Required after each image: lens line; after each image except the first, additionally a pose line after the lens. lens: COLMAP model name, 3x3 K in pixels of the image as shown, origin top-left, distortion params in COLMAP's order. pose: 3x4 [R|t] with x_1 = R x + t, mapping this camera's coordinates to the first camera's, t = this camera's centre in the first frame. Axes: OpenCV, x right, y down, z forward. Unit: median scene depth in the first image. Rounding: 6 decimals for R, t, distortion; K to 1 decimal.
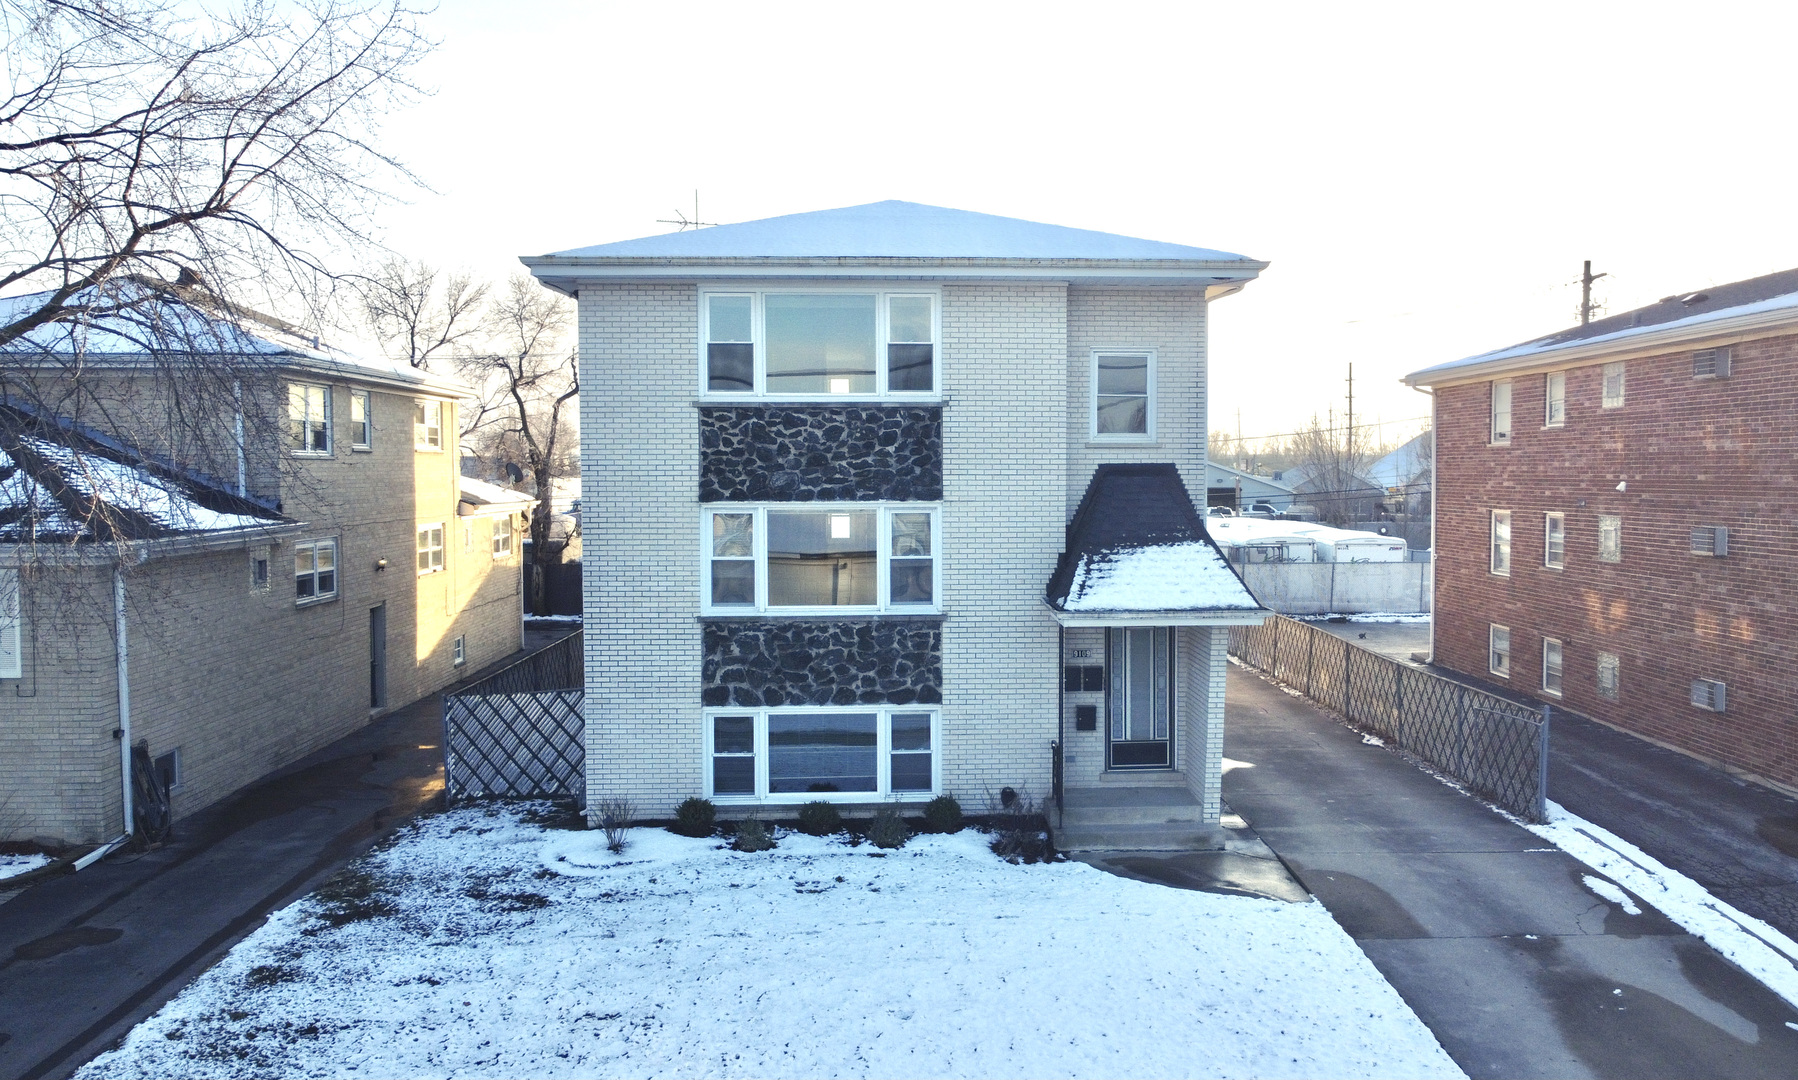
lens RADIAL K [[1531.2, 0, 956.0], [0, 1531.2, 541.4], [0, 0, 1]] dist [-0.001352, -0.005255]
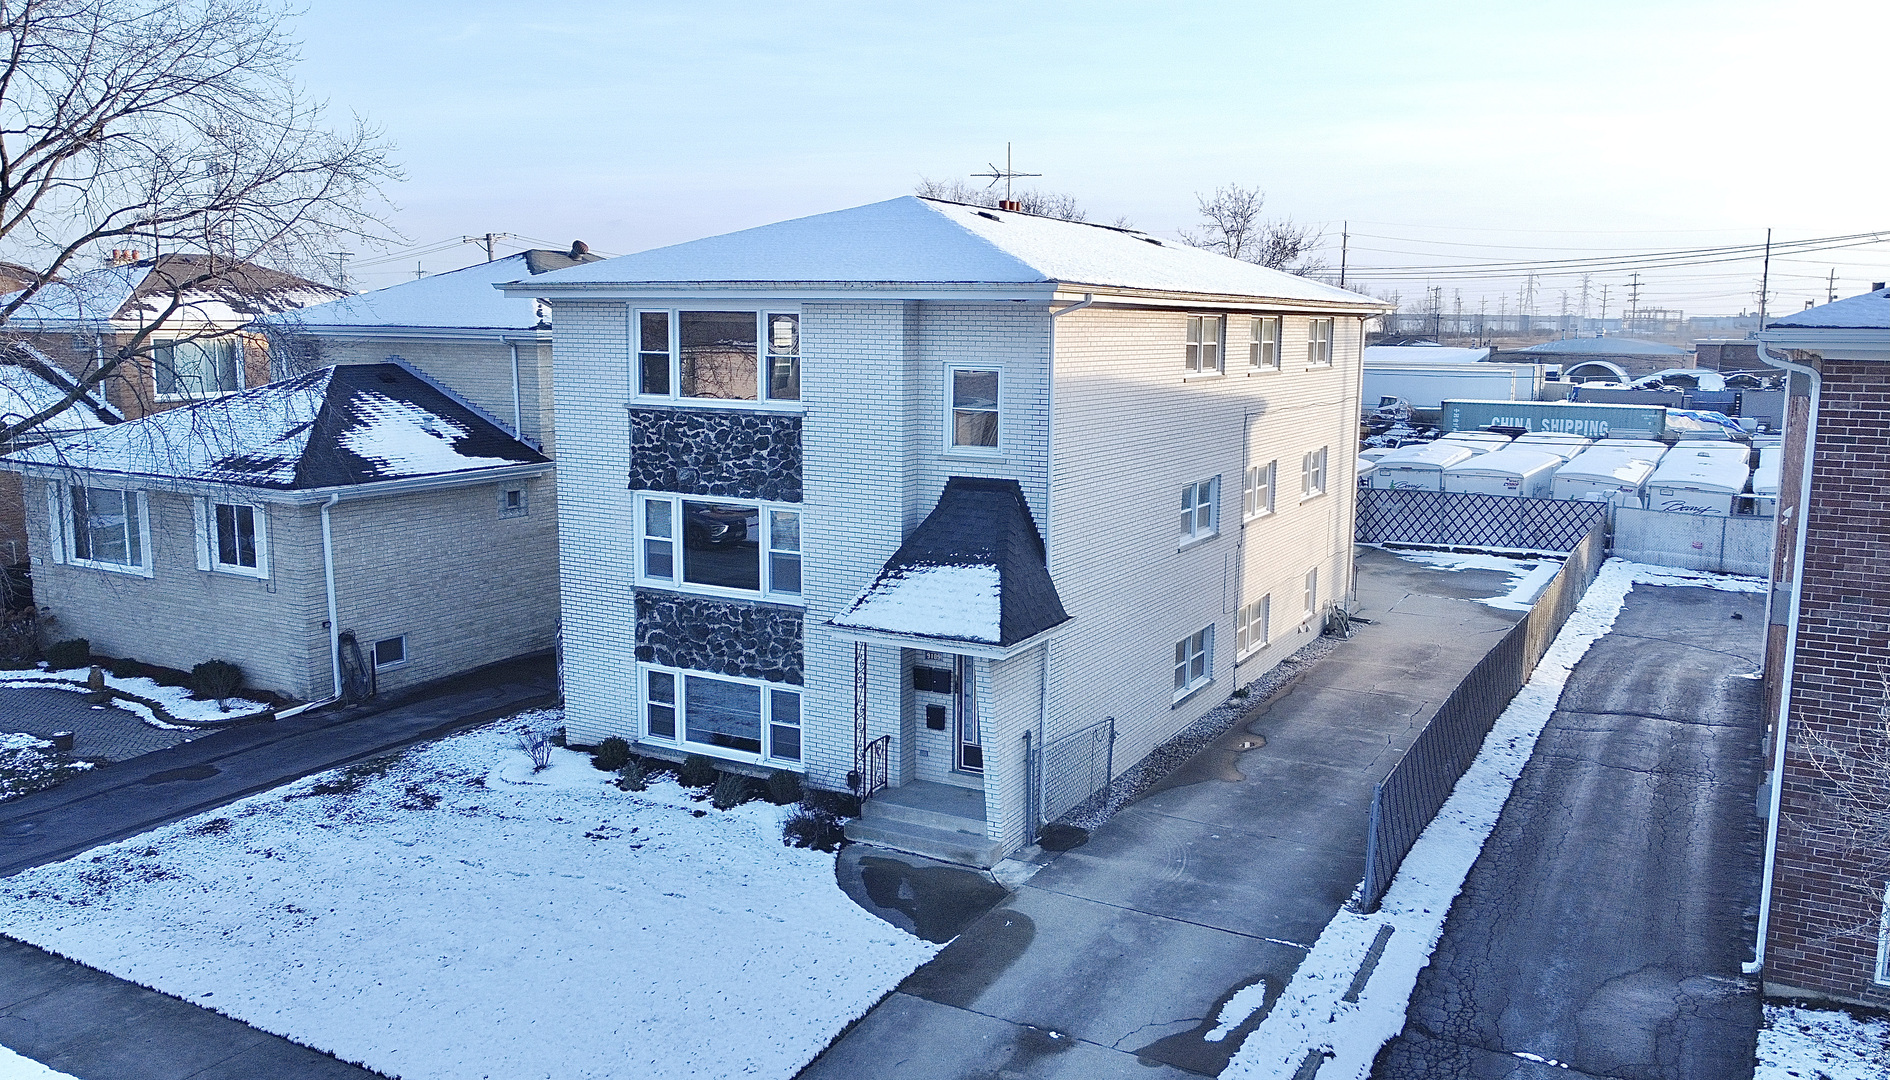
lens RADIAL K [[1468.9, 0, 945.0], [0, 1468.9, 540.0], [0, 0, 1]] dist [-0.001461, -0.001572]
pose [[0.850923, 0.089514, -0.517607, 0.622256], [-0.038058, 0.993290, 0.109212, -0.119012], [0.523910, -0.073232, 0.848620, 0.169259]]
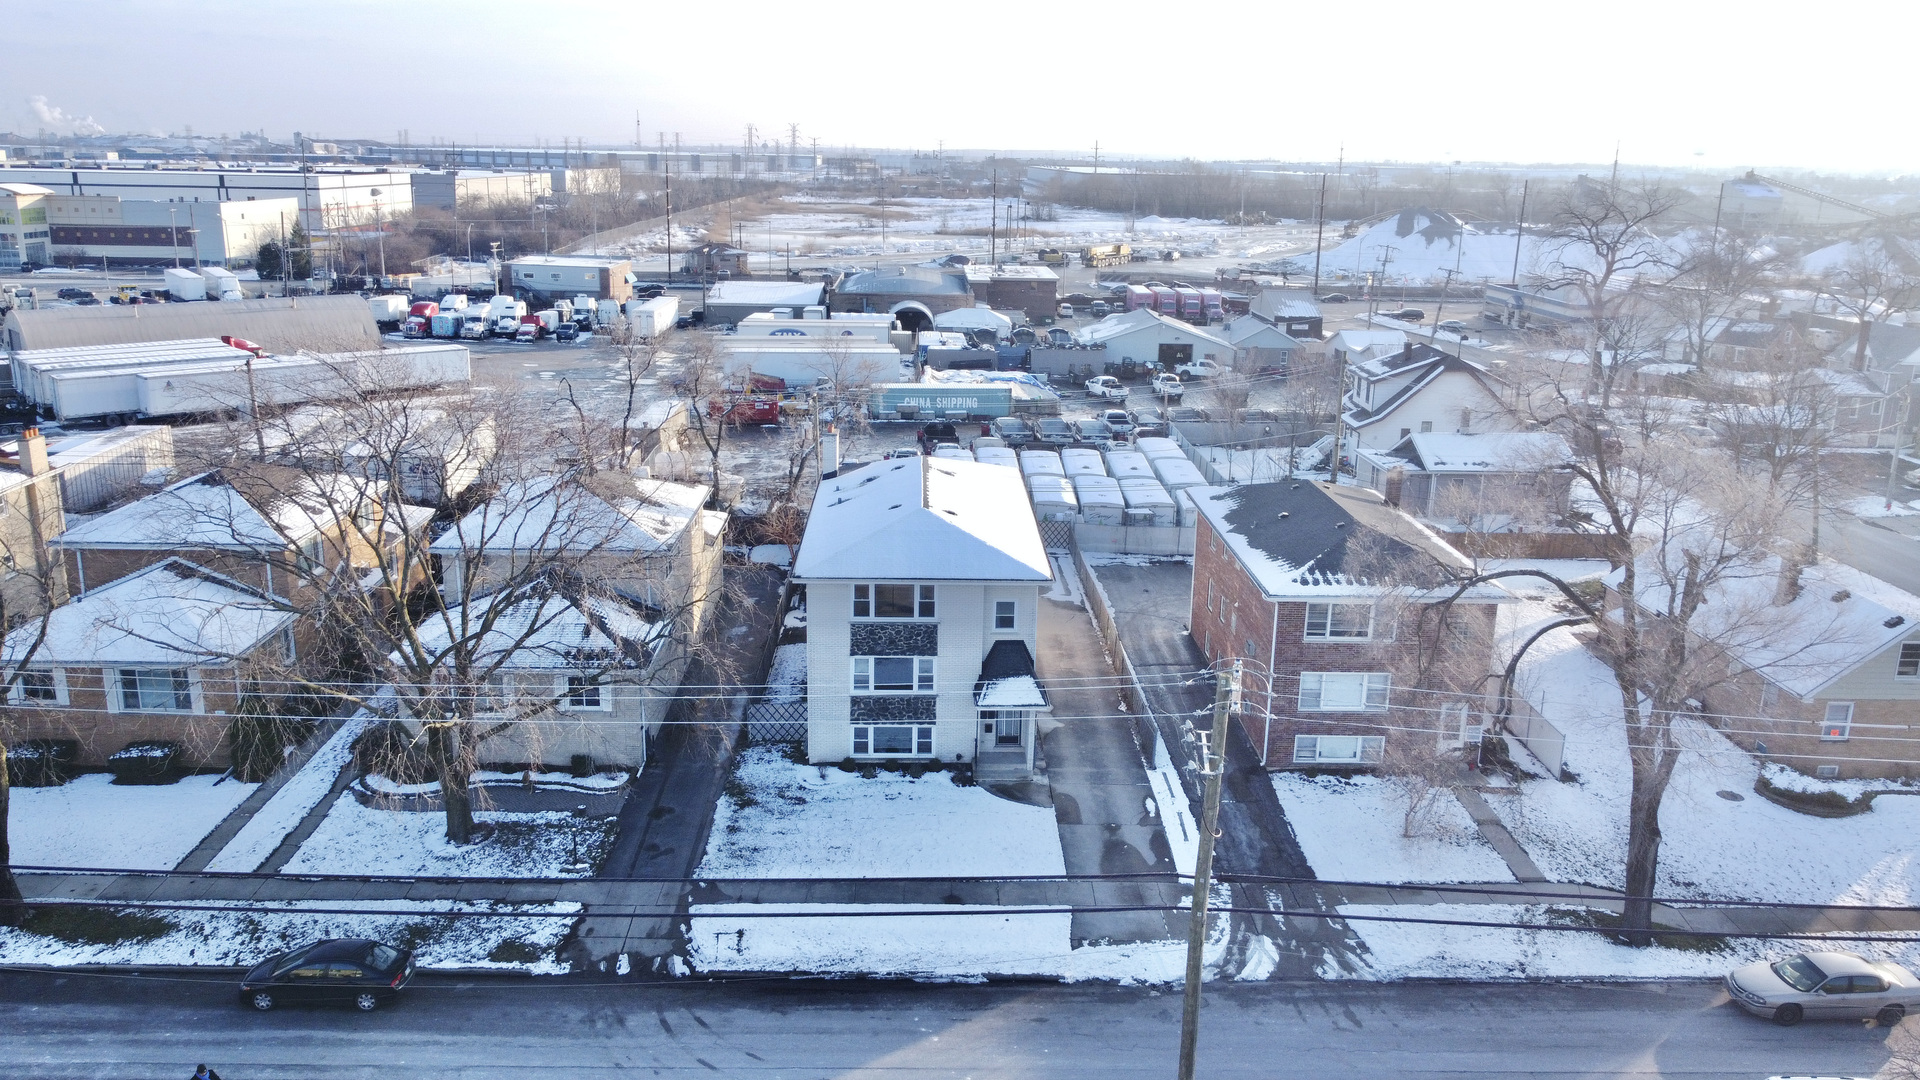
lens RADIAL K [[1488.8, 0, 960.0], [0, 1488.8, 540.0], [0, 0, 1]] dist [0.003761, 0.002431]
pose [[0.999575, 0.025738, -0.013686, 0.064047], [-0.022301, 0.977533, 0.209600, -0.804223], [0.018773, -0.209206, 0.977691, -1.602915]]
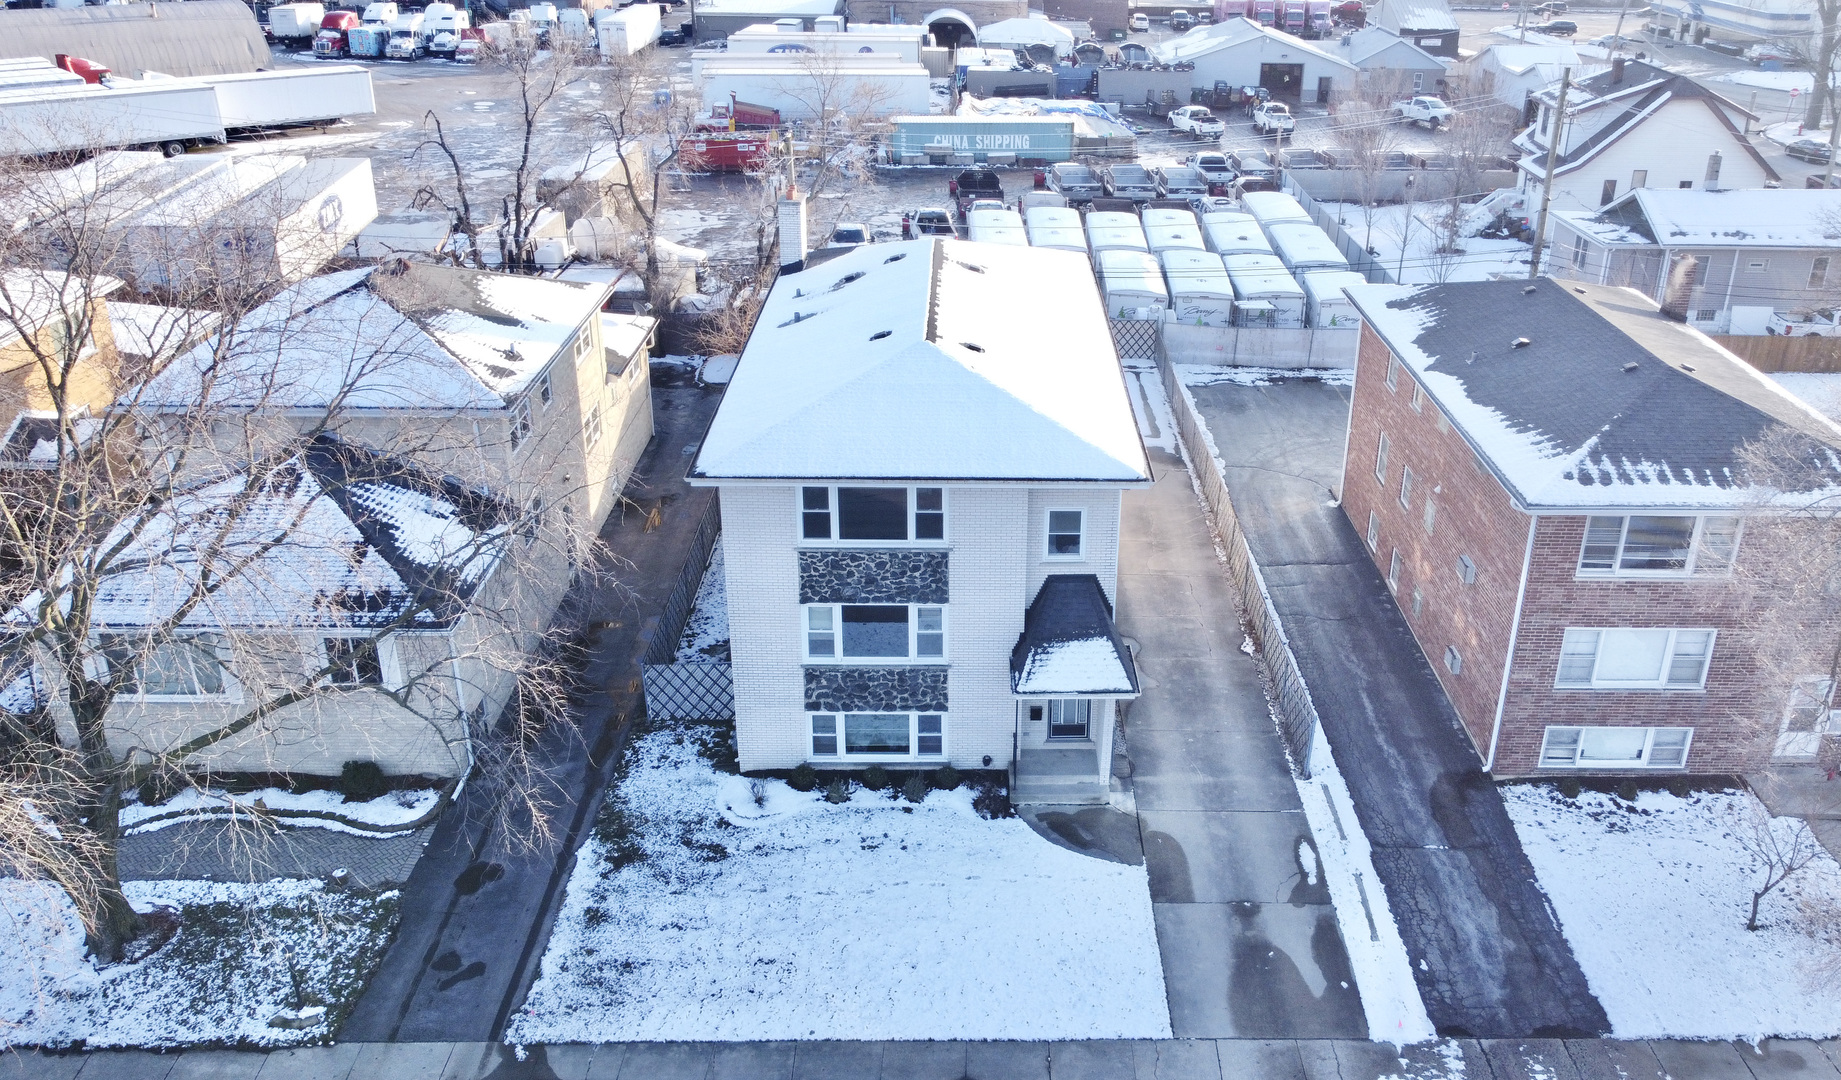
lens RADIAL K [[1551.6, 0, 1007.1], [0, 1551.6, 575.0], [0, 0, 1]] dist [-0.001368, -0.003374]
pose [[0.999504, 0.028024, -0.014381, 0.076492], [-0.020326, 0.922607, 0.385206, -0.695564], [0.024063, -0.384723, 0.922718, -0.510932]]
